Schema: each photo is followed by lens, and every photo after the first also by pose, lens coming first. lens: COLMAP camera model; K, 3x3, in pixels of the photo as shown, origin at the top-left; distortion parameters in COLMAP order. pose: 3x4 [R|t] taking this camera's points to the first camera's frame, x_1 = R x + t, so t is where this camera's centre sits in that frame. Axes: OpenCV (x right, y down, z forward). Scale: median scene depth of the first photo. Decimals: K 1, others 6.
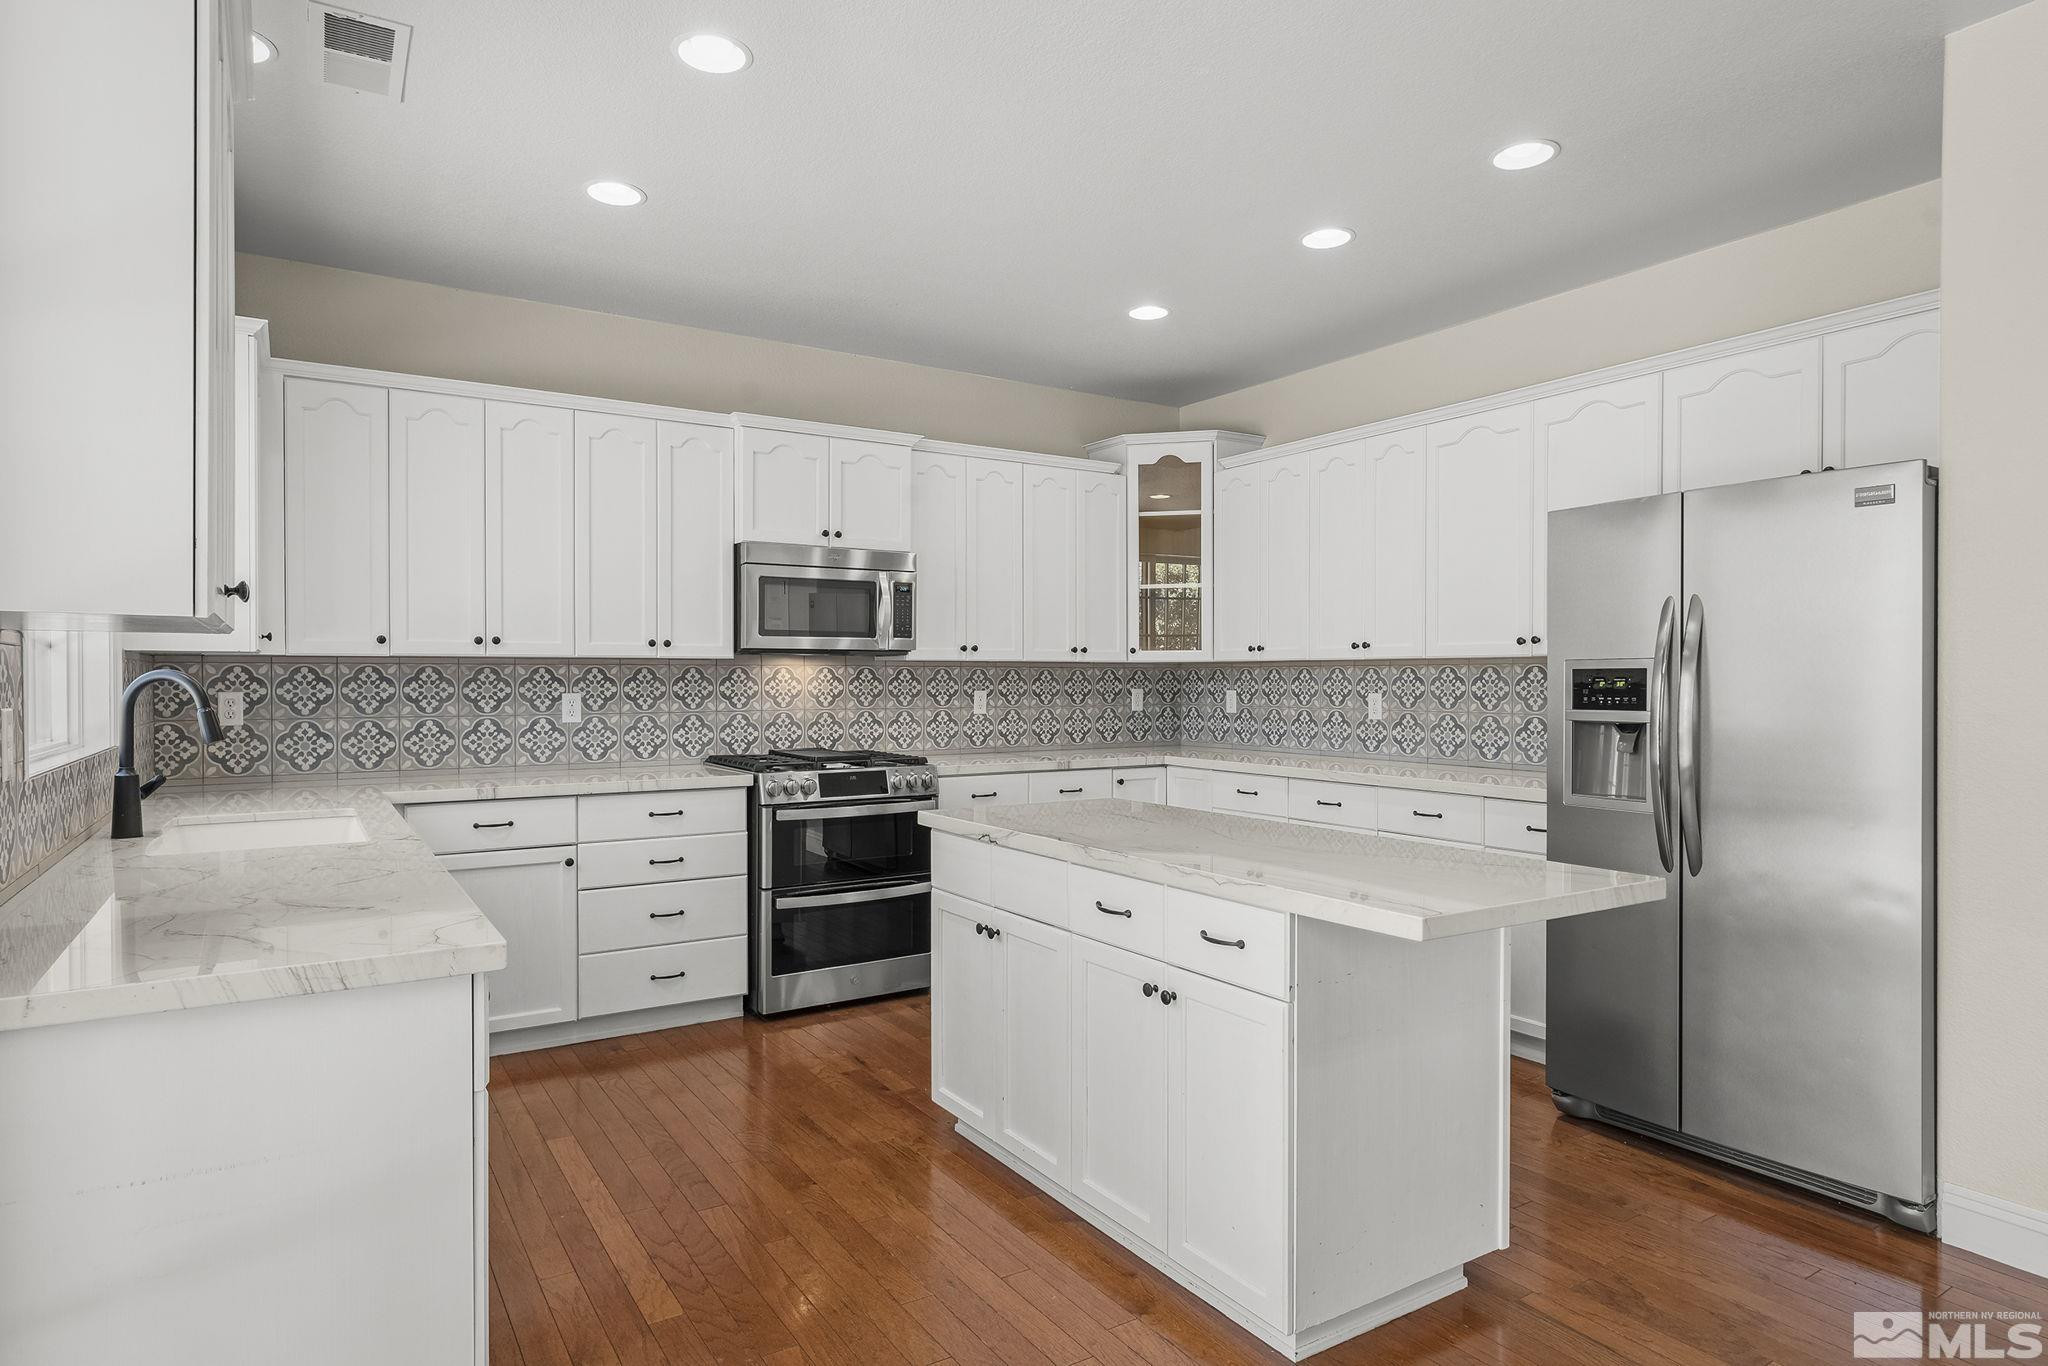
lens RADIAL K [[1117.4, 0, 999.5], [0, 1117.4, 683.4], [0, 0, 1]] dist [0.001542, -0.000013]
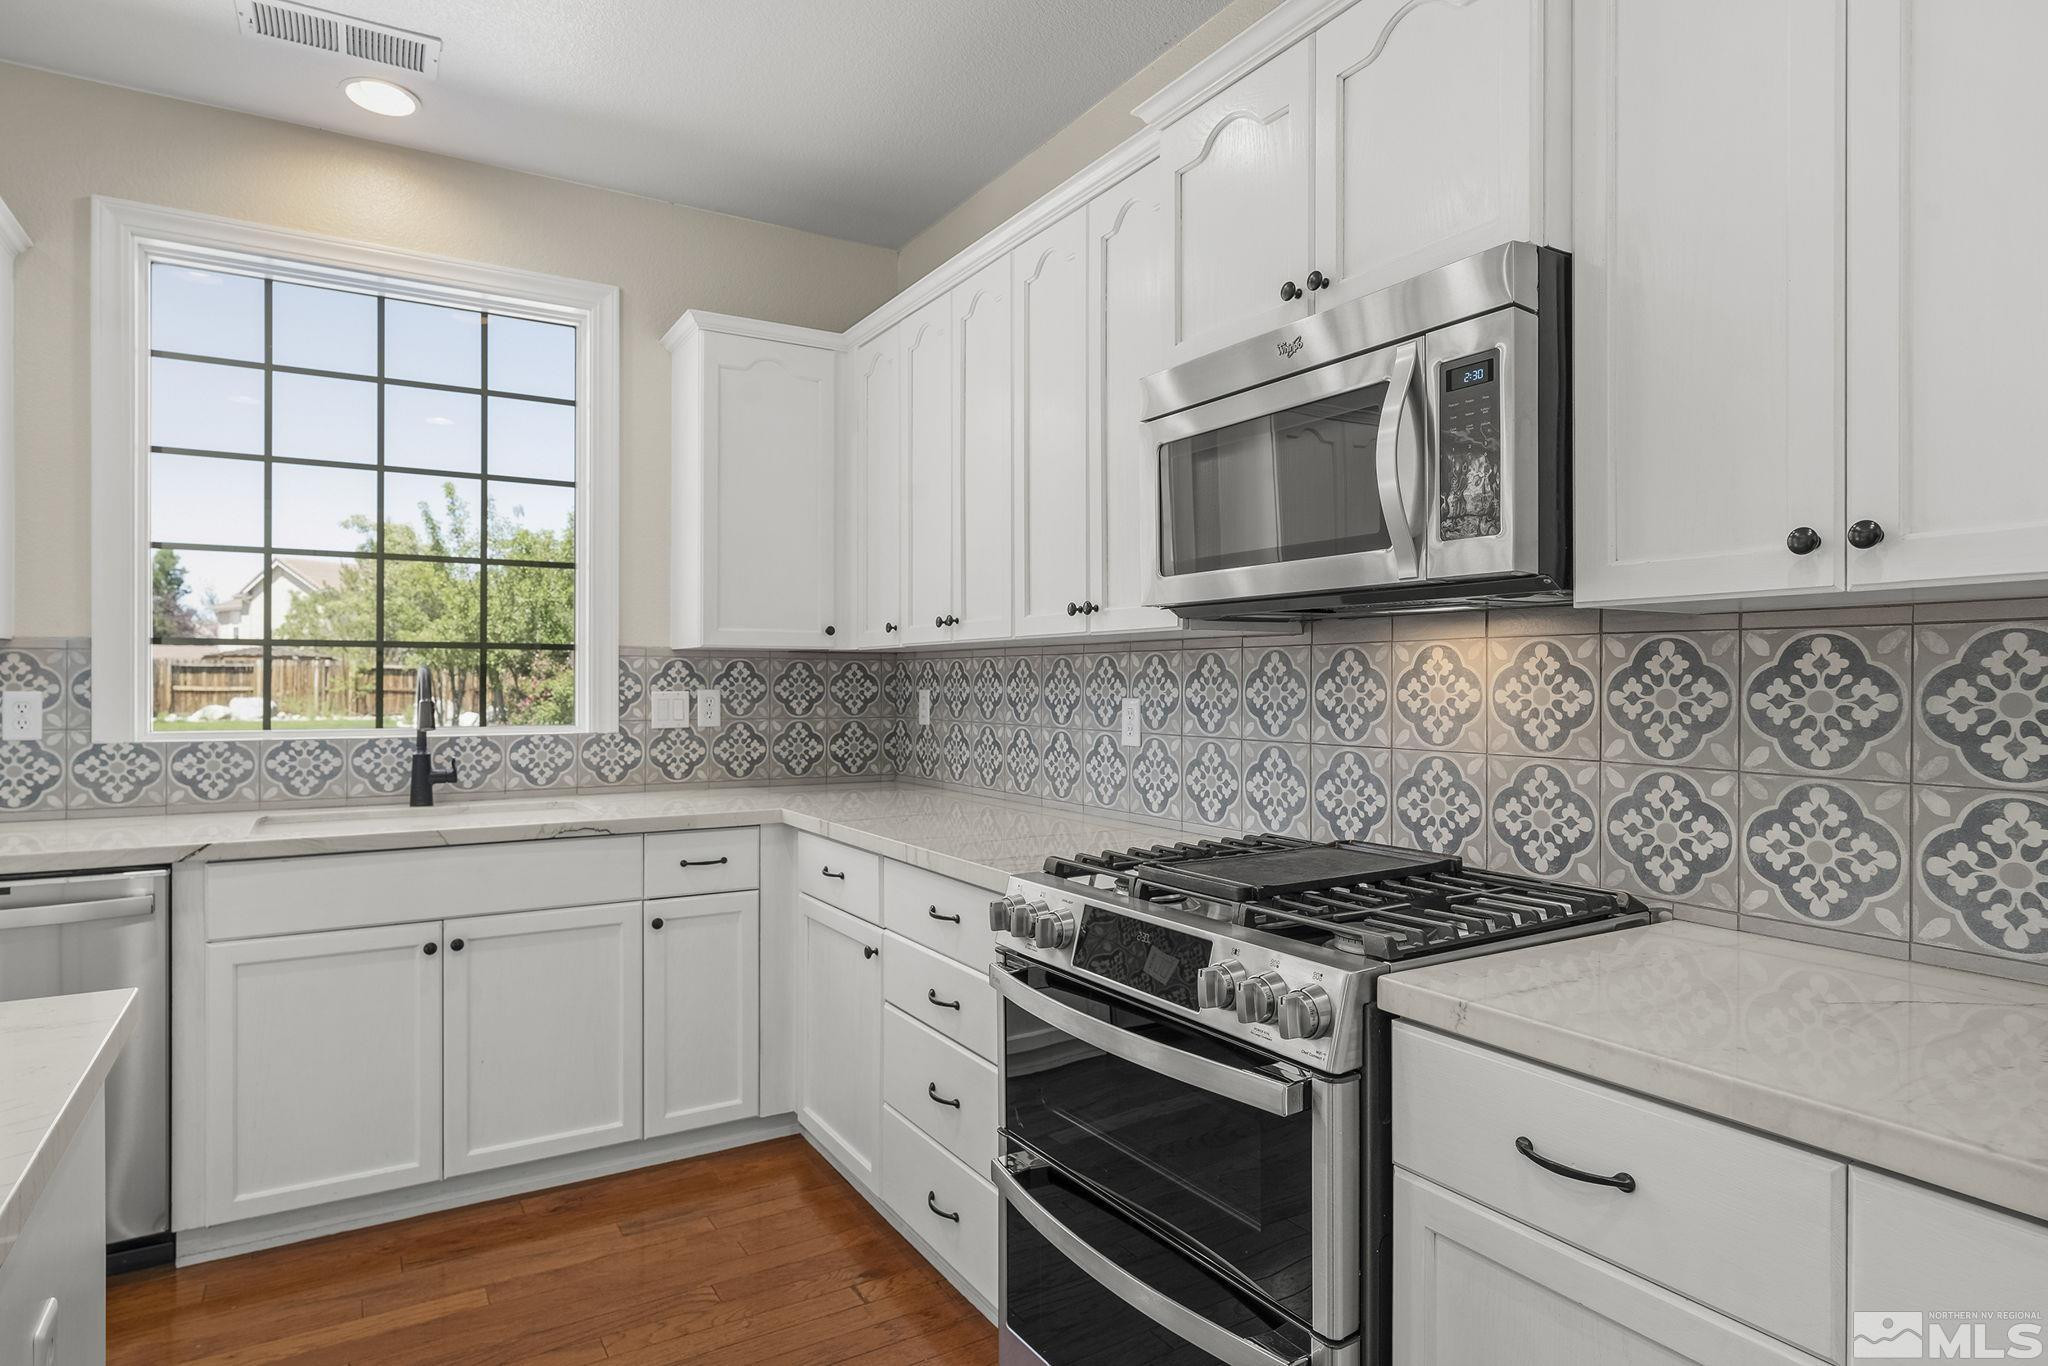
lens RADIAL K [[1117.4, 0, 1026.8], [0, 1117.4, 677.9], [0, 0, 1]] dist [0.001542, -0.000013]
pose [[-0.004823, 0.003204, -0.999983, 0.219701], [0.002498, 0.999992, 0.003192, -0.004257], [0.999985, -0.002483, -0.004831, 0.888200]]
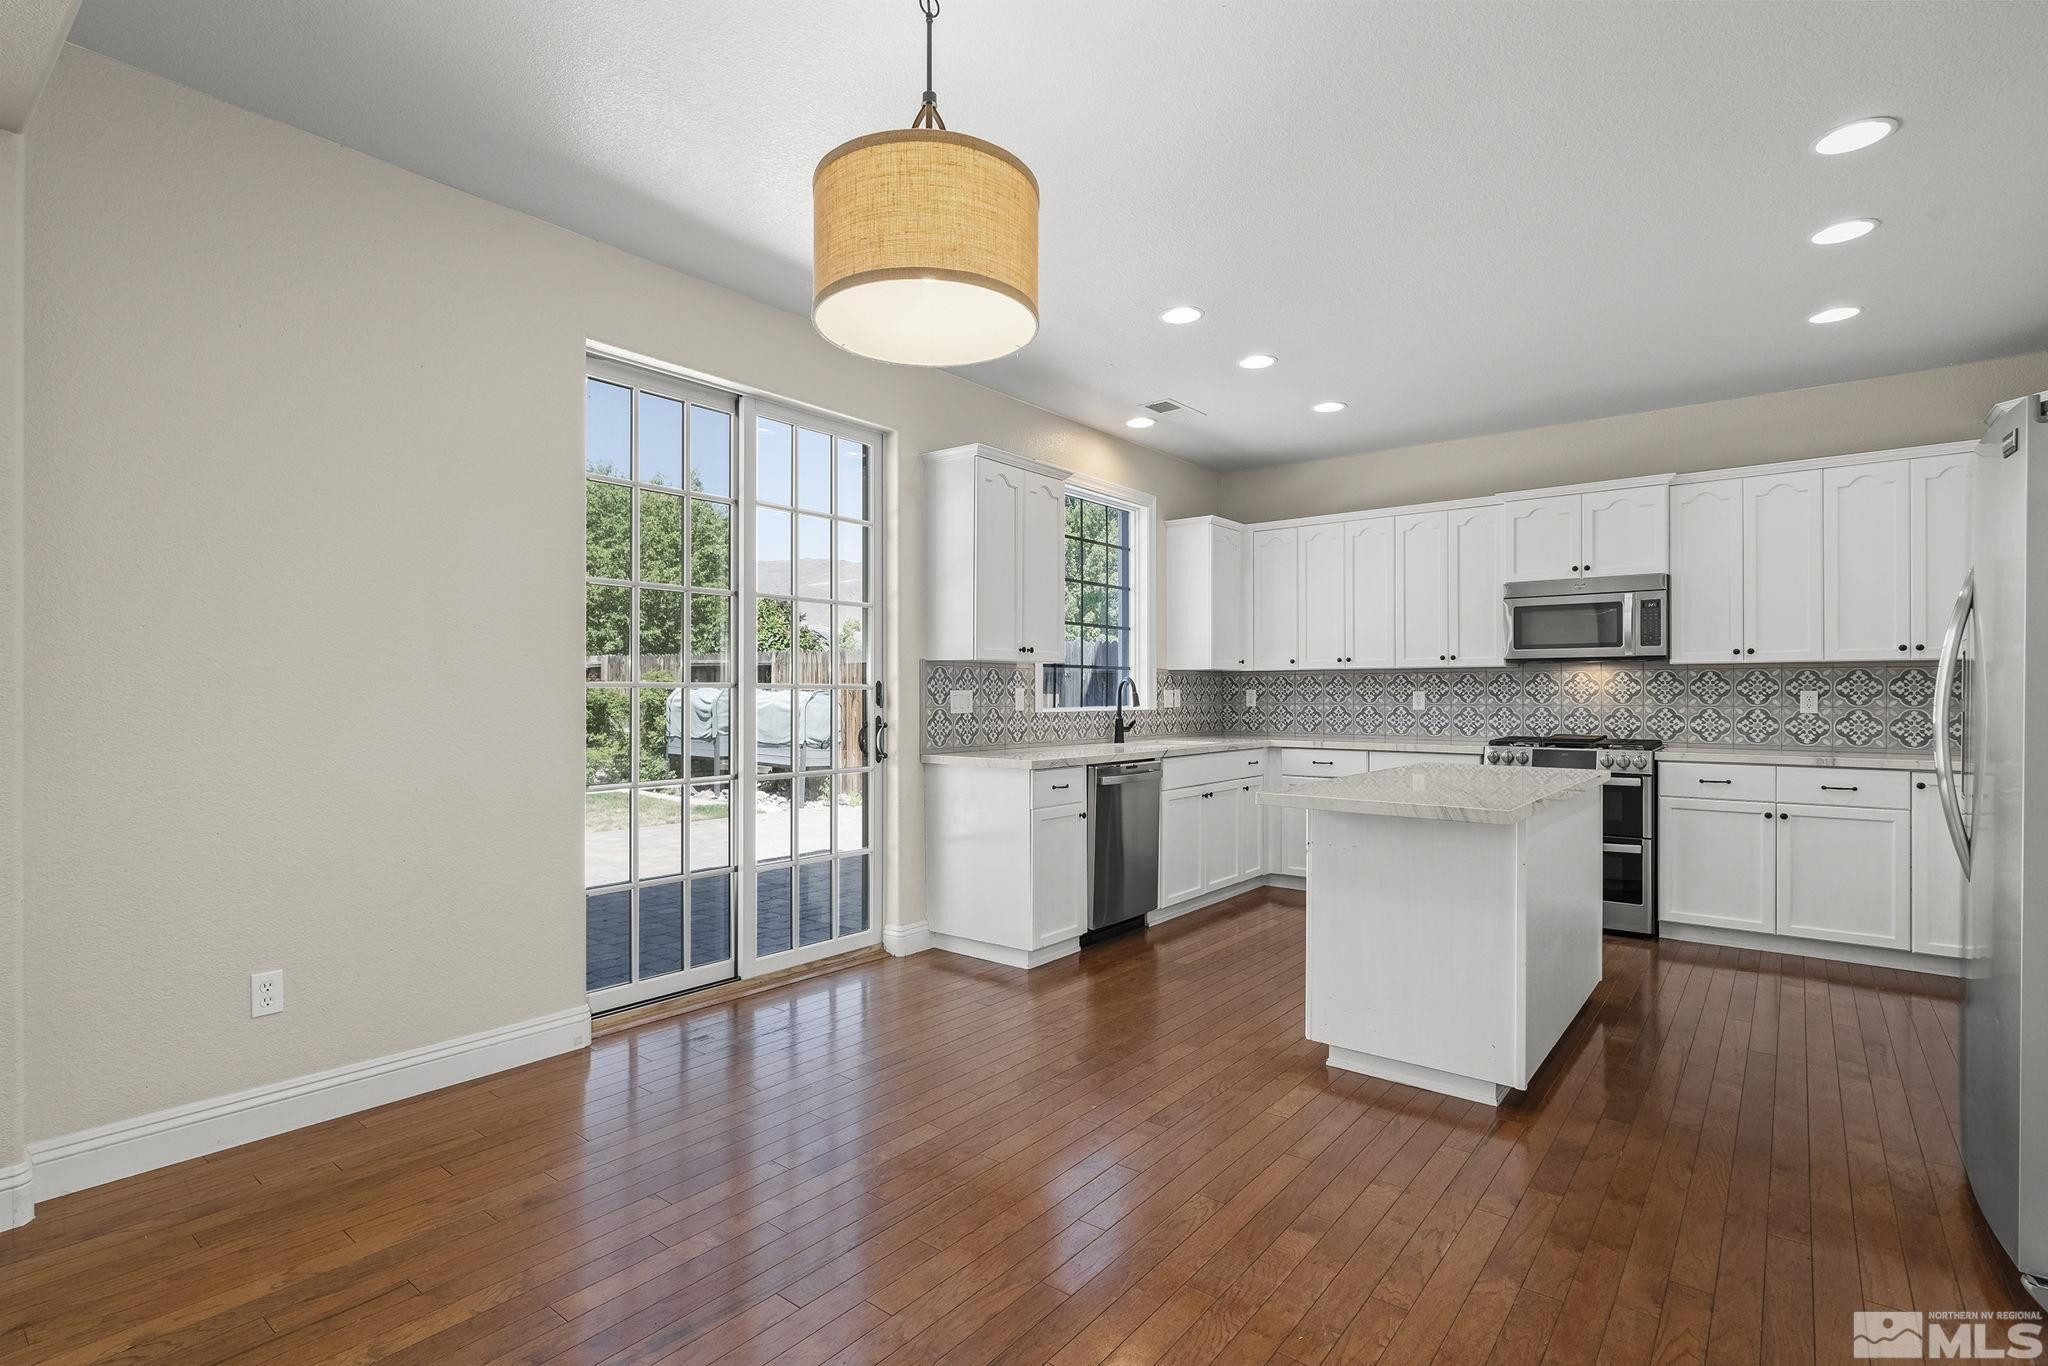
lens RADIAL K [[960.9, 0, 1033.2], [0, 960.9, 687.7], [0, 0, 1]] dist [-0.001065, -0.000148]
pose [[0.346857, -0.000358, -0.937918, 0.654145], [0.001655, 0.999999, 0.000231, 0.002552], [0.937917, -0.001632, 0.346857, 0.021050]]
